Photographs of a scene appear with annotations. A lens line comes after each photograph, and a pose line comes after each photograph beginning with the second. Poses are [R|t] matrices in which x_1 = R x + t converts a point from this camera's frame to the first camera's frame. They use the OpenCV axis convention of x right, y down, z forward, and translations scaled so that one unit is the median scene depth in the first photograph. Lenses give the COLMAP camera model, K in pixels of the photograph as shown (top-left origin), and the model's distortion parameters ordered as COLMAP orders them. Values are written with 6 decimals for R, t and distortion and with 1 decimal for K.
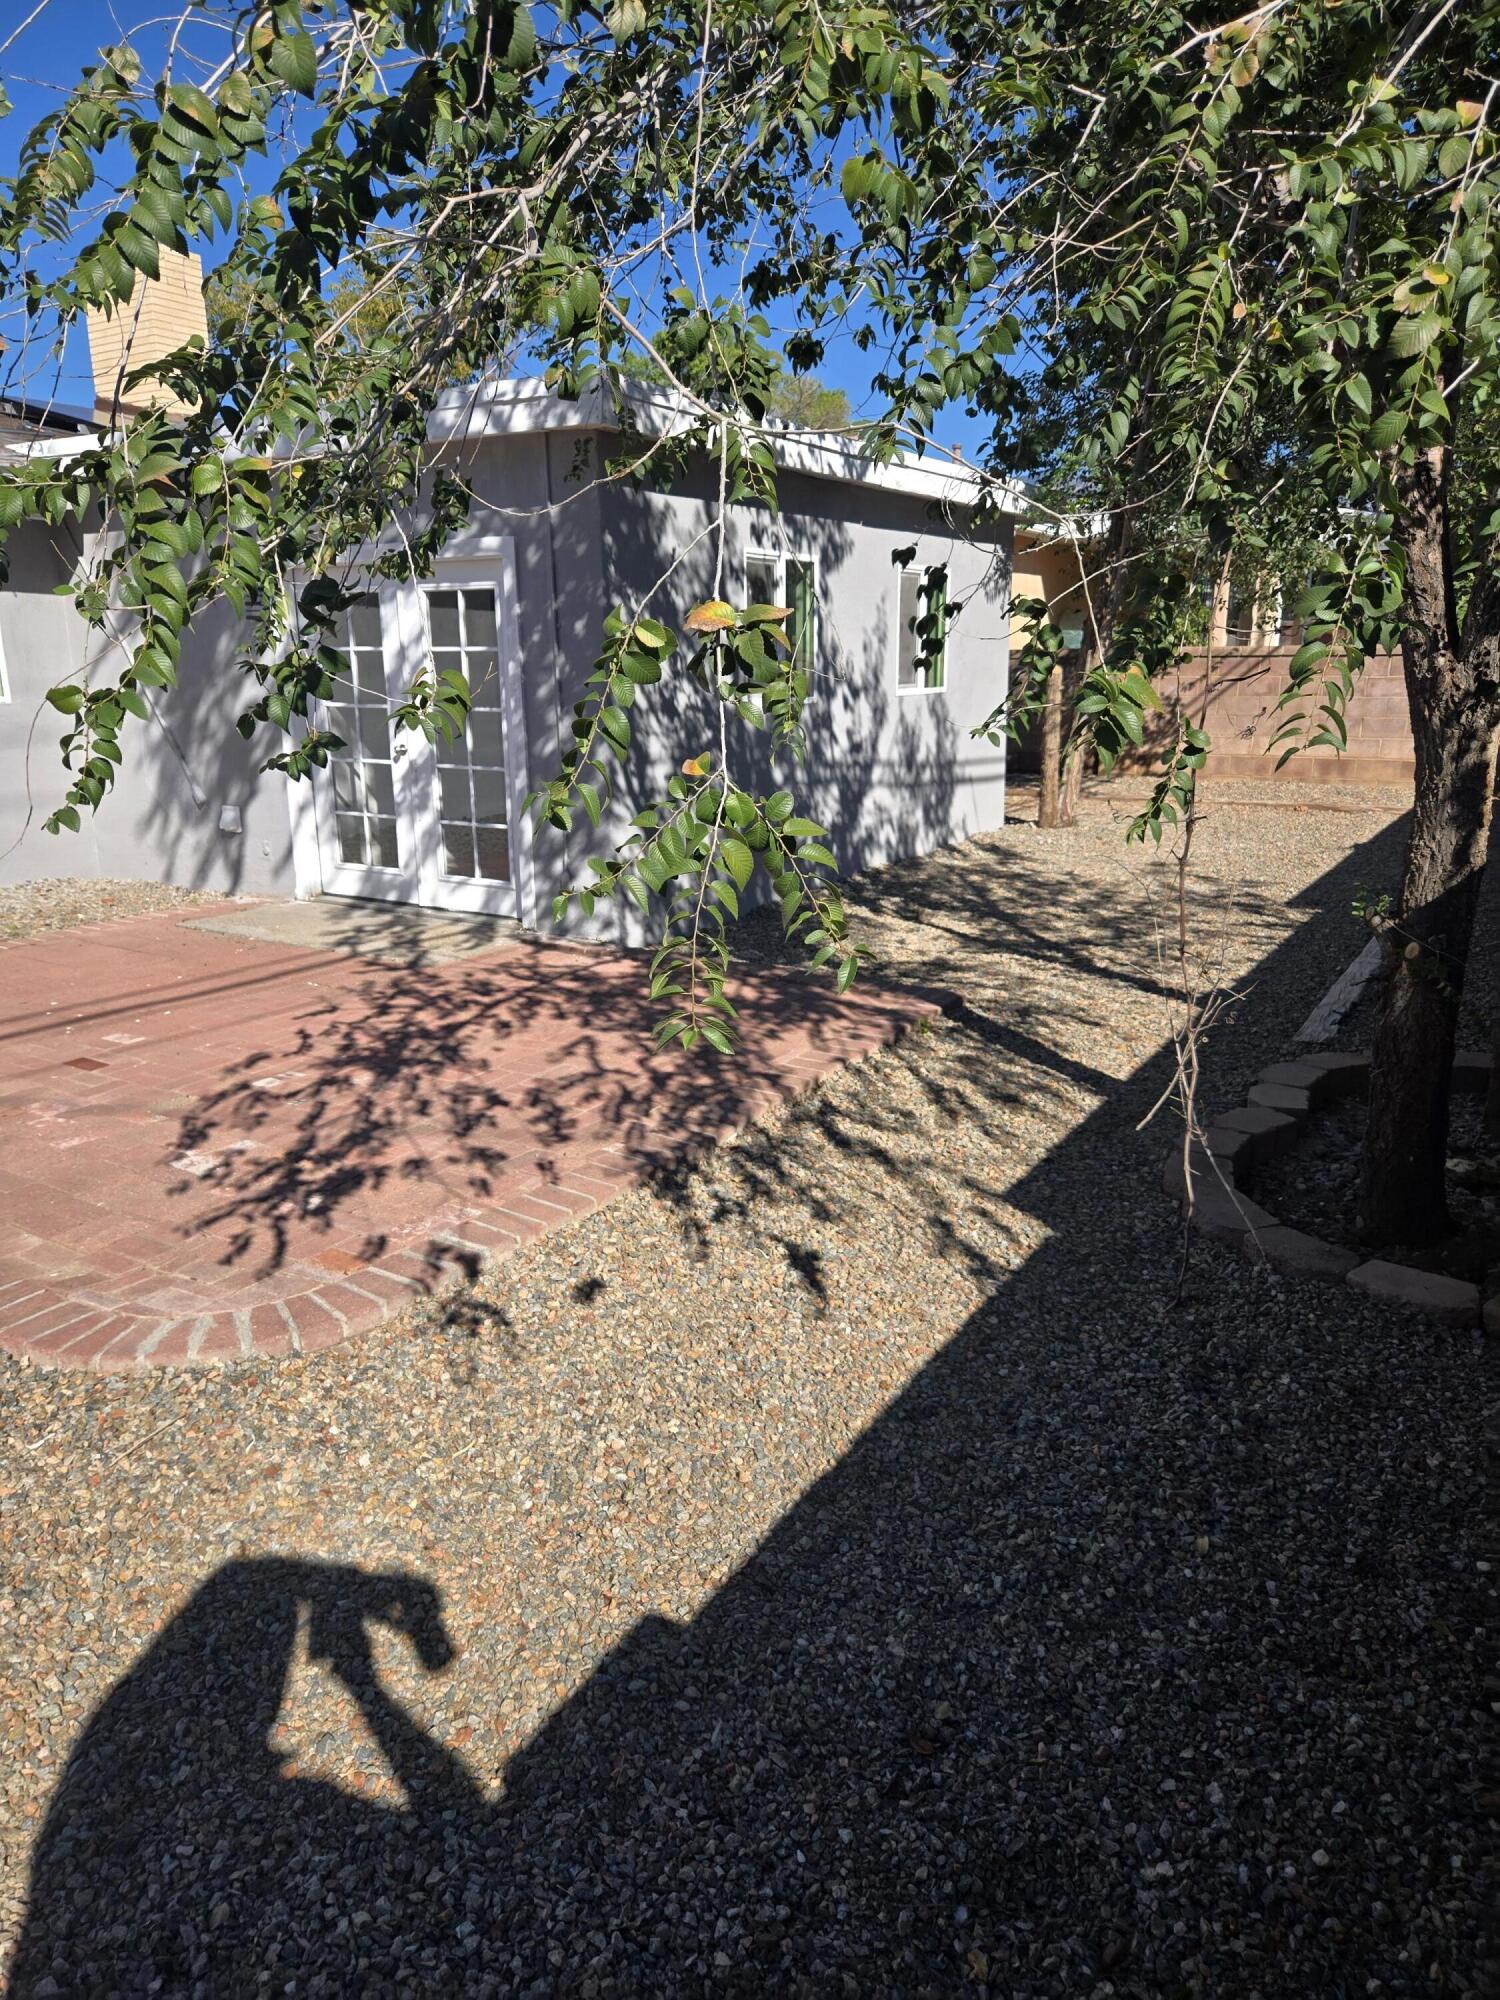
lens RADIAL K [[1339.0, 0, 742.5], [0, 1339.0, 999.4], [0, 0, 1]] dist [0.059636, -0.055527]
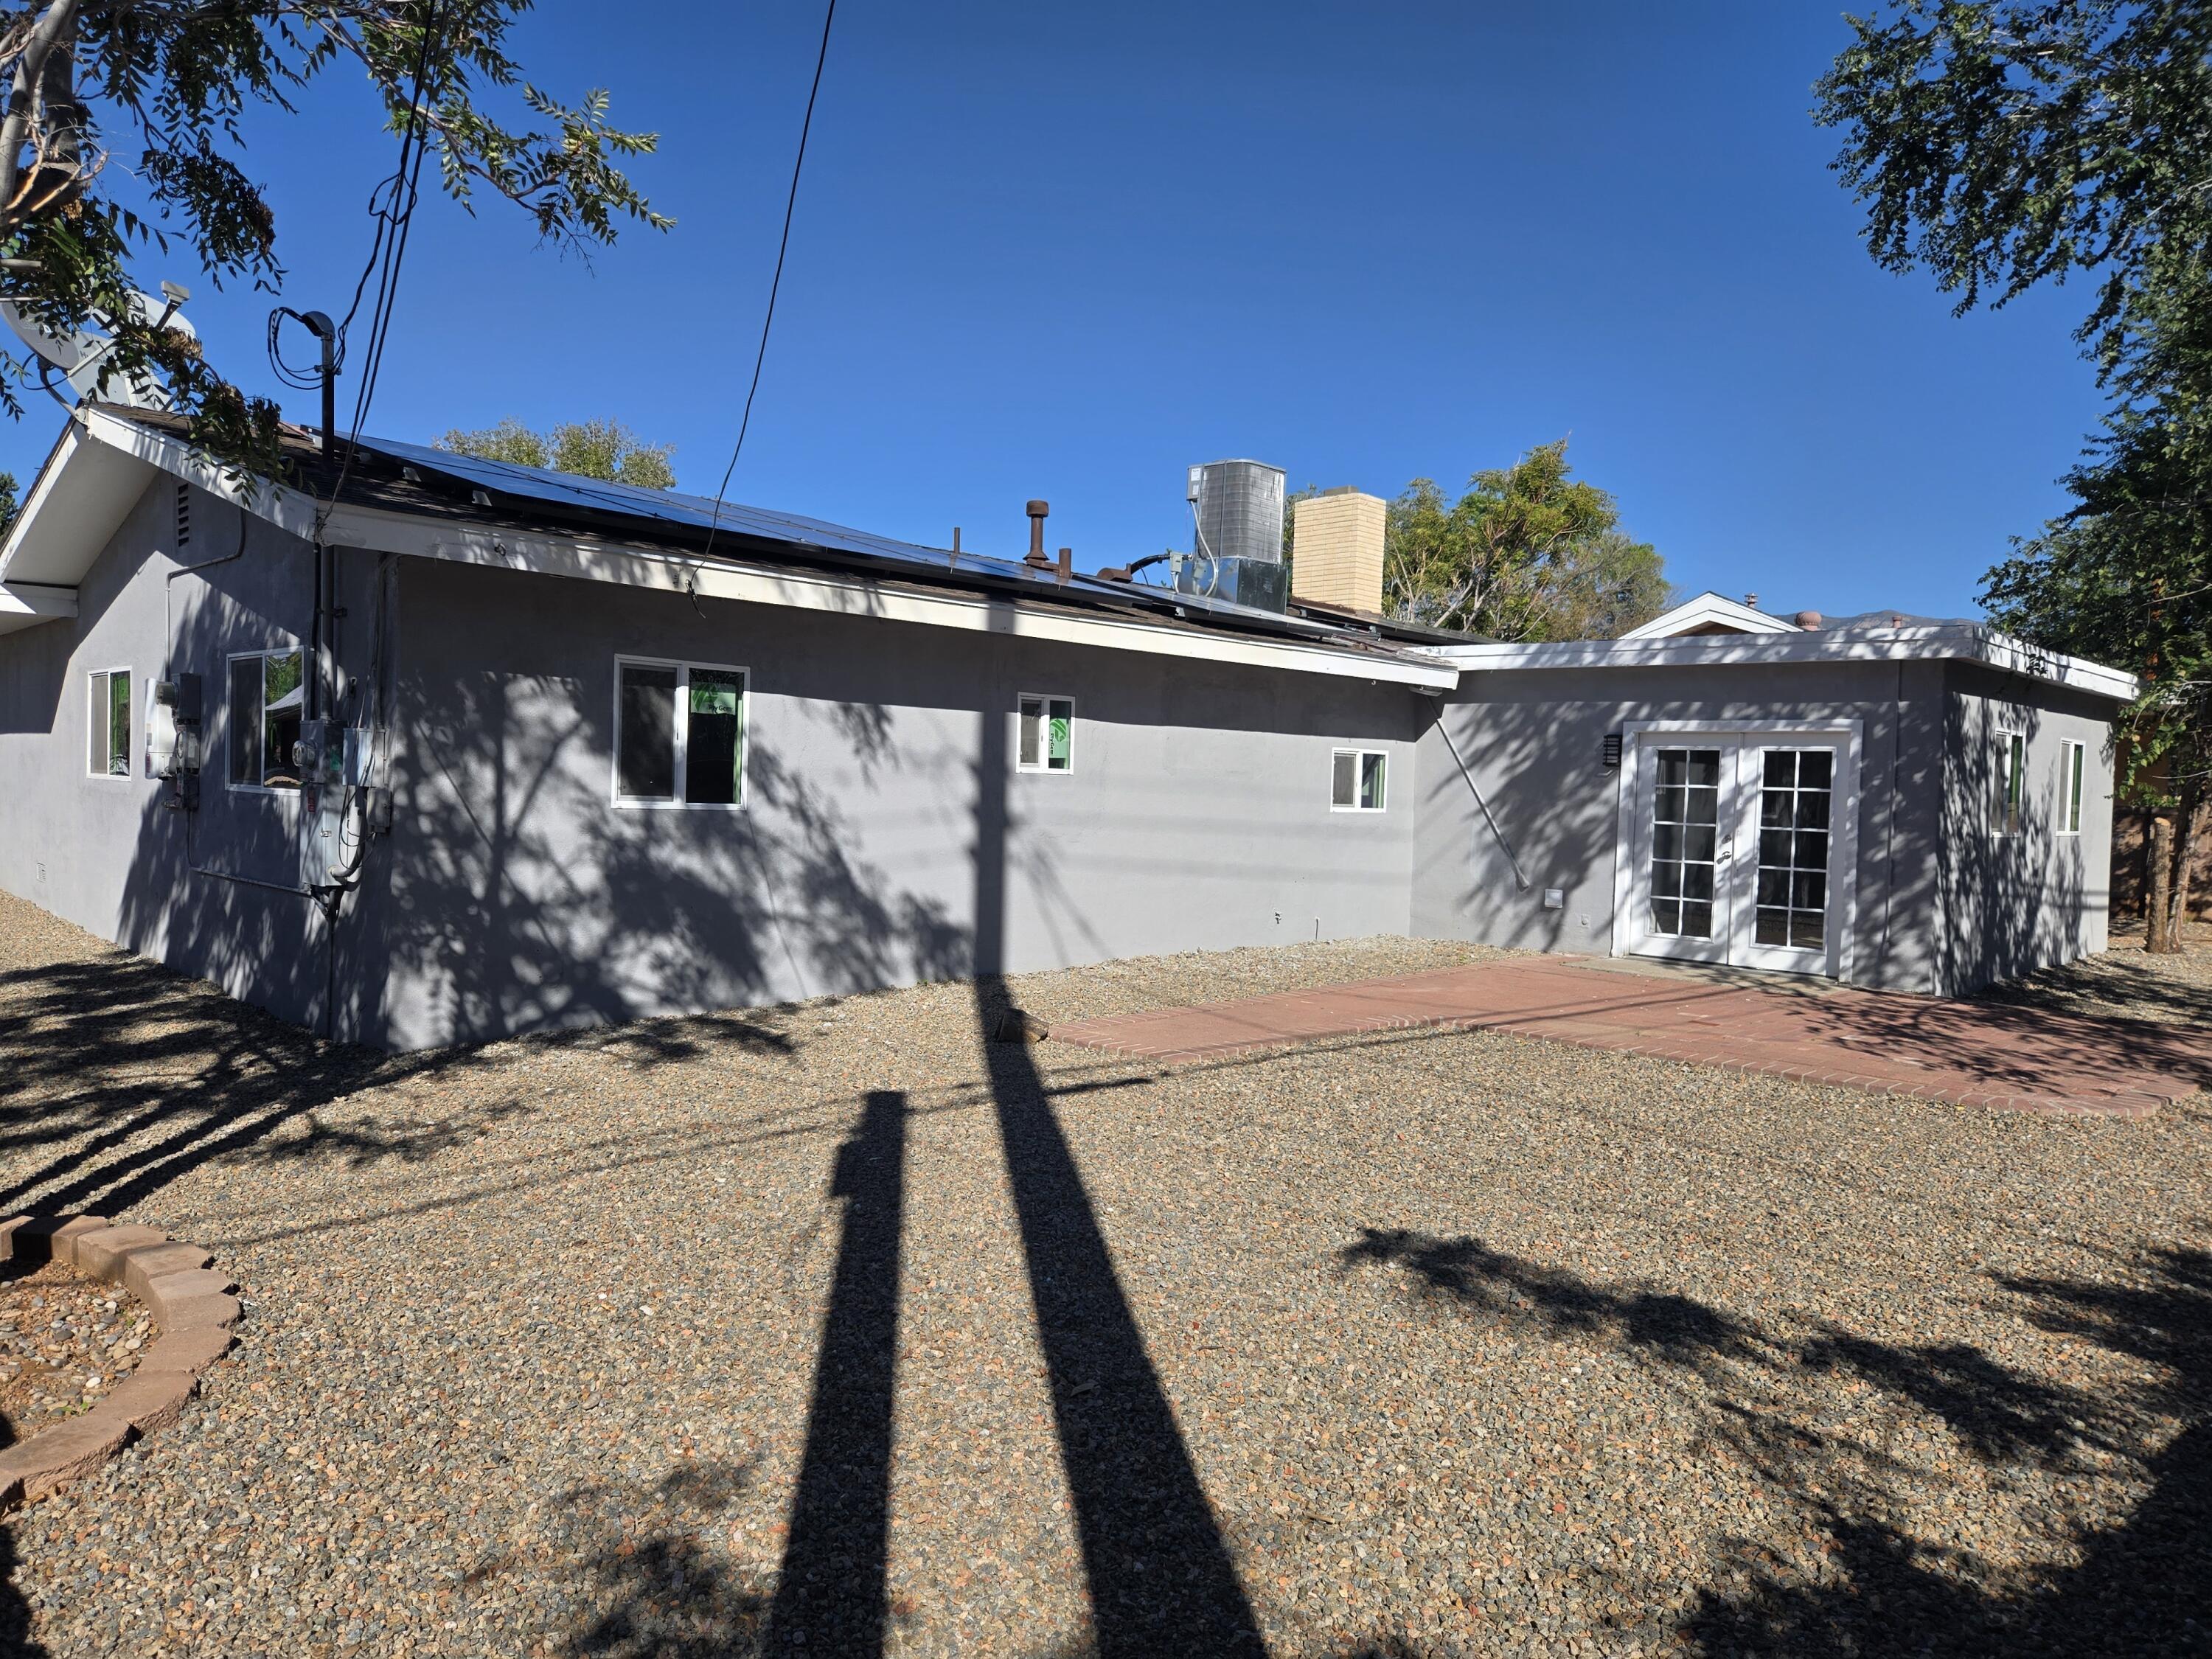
lens RADIAL K [[1481.0, 0, 1108.0], [0, 1481.0, 823.1], [0, 0, 1]] dist [0.059636, -0.055527]
pose [[0.975339, 0.046777, -0.215698, -0.530568], [-0.094337, 0.971869, -0.215805, 0.180316], [0.199535, 0.230832, 0.952314, -0.628403]]
